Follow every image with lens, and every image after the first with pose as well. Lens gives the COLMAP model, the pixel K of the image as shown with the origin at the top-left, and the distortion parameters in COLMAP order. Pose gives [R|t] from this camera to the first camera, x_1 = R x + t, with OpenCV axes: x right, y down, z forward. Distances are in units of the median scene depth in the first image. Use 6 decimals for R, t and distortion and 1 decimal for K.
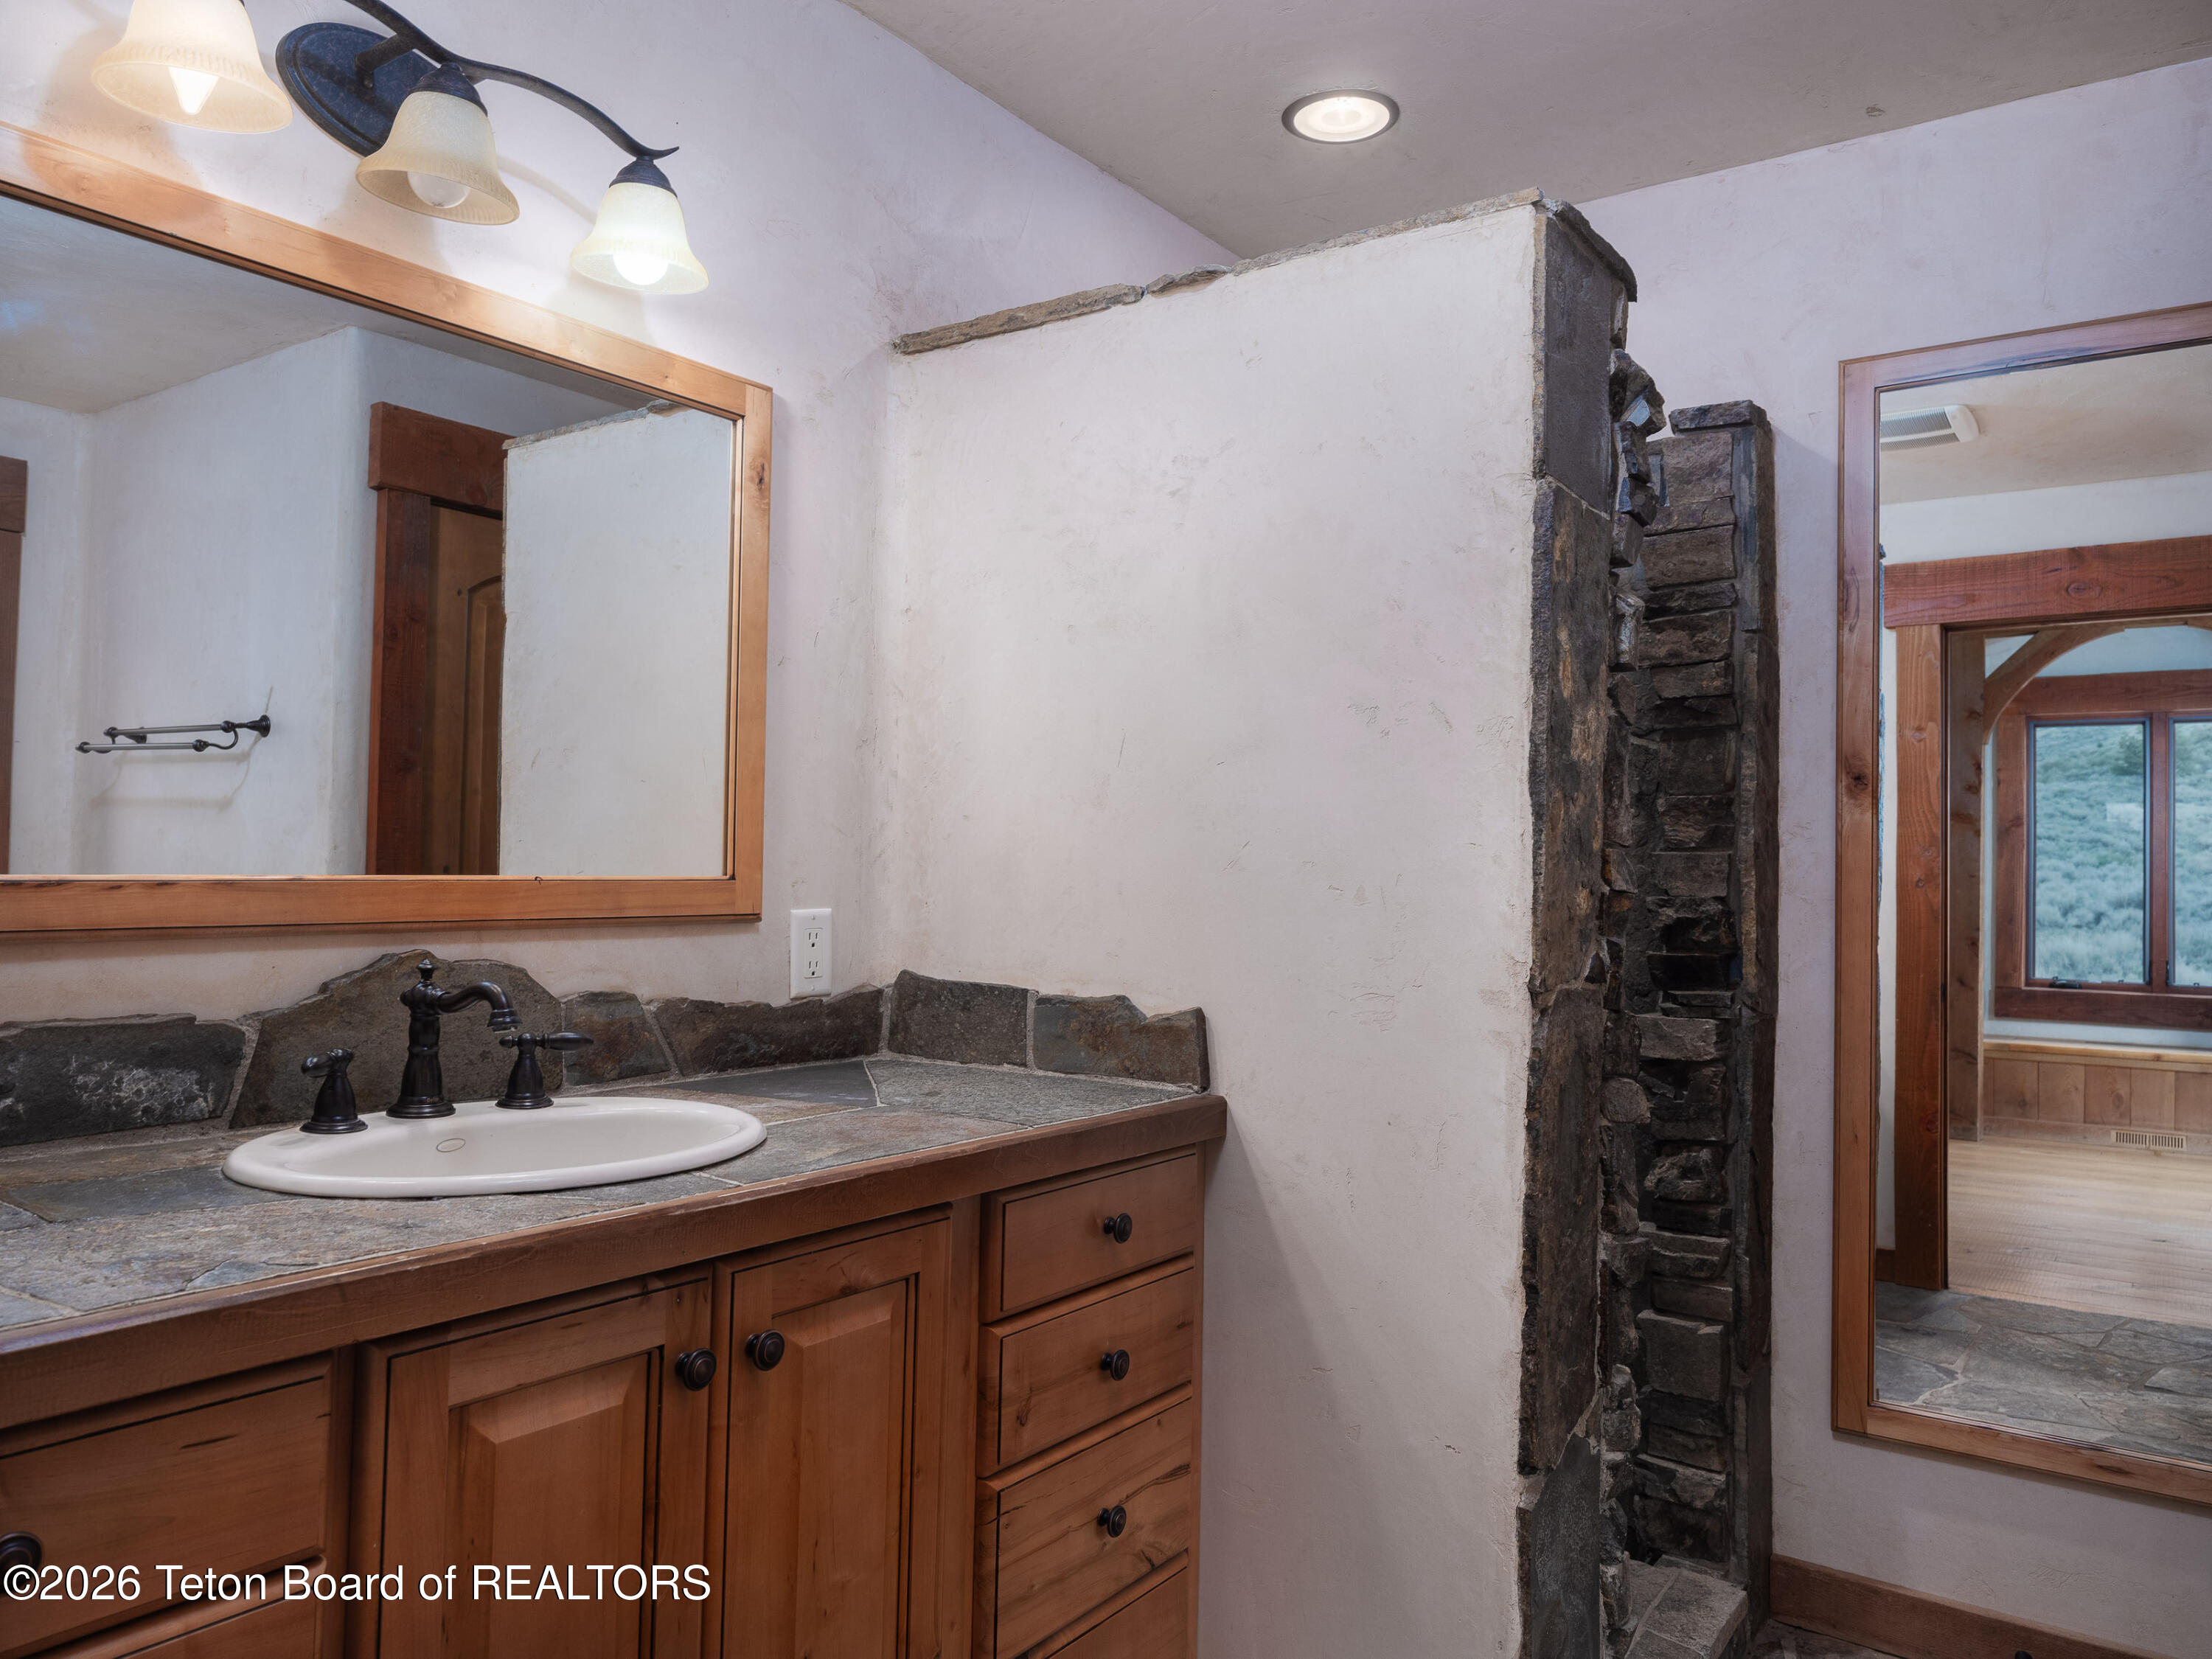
lens RADIAL K [[1558.9, 0, 1106.0], [0, 1558.9, 831.7], [0, 0, 1]] dist [-0.001024, -0.001533]
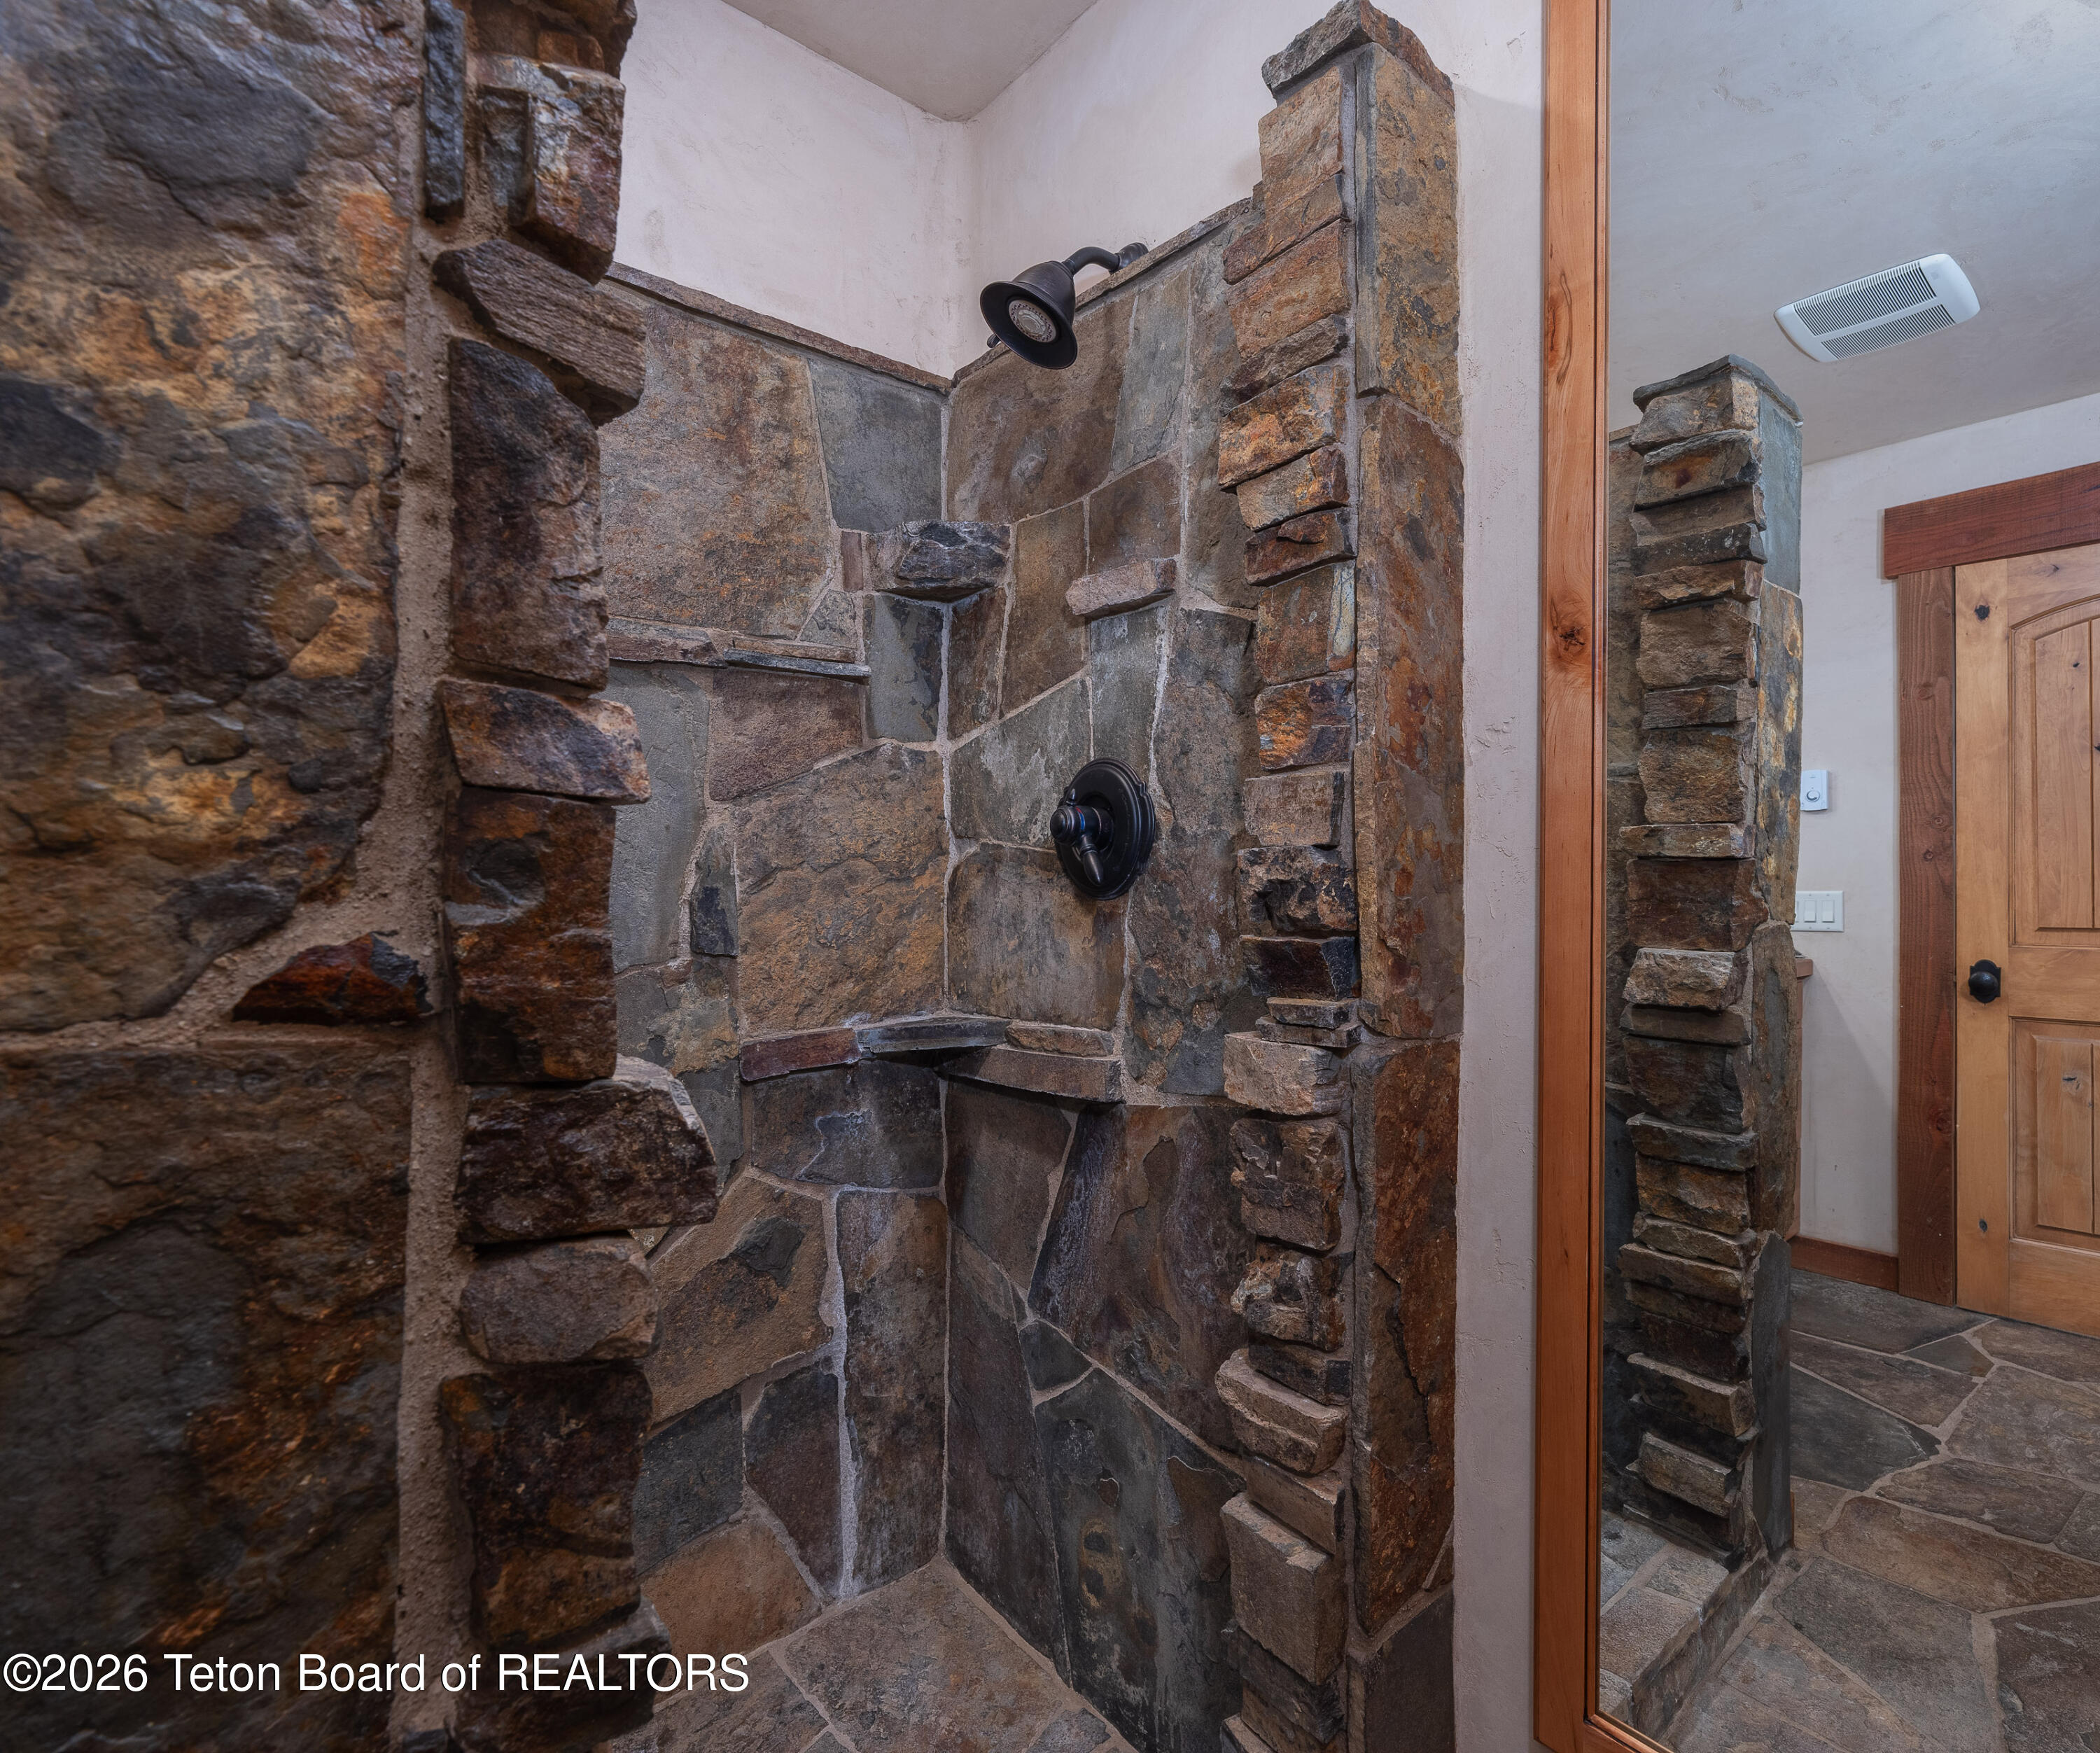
lens RADIAL K [[1174.4, 0, 1050.6], [0, 1174.4, 878.1], [0, 0, 1]] dist [-0.002768, 0.002170]
pose [[0.978476, -0.015743, -0.205757, 0.380029], [0.021363, 0.999456, 0.025118, 0.040729], [0.205250, -0.028973, 0.978281, 0.529347]]
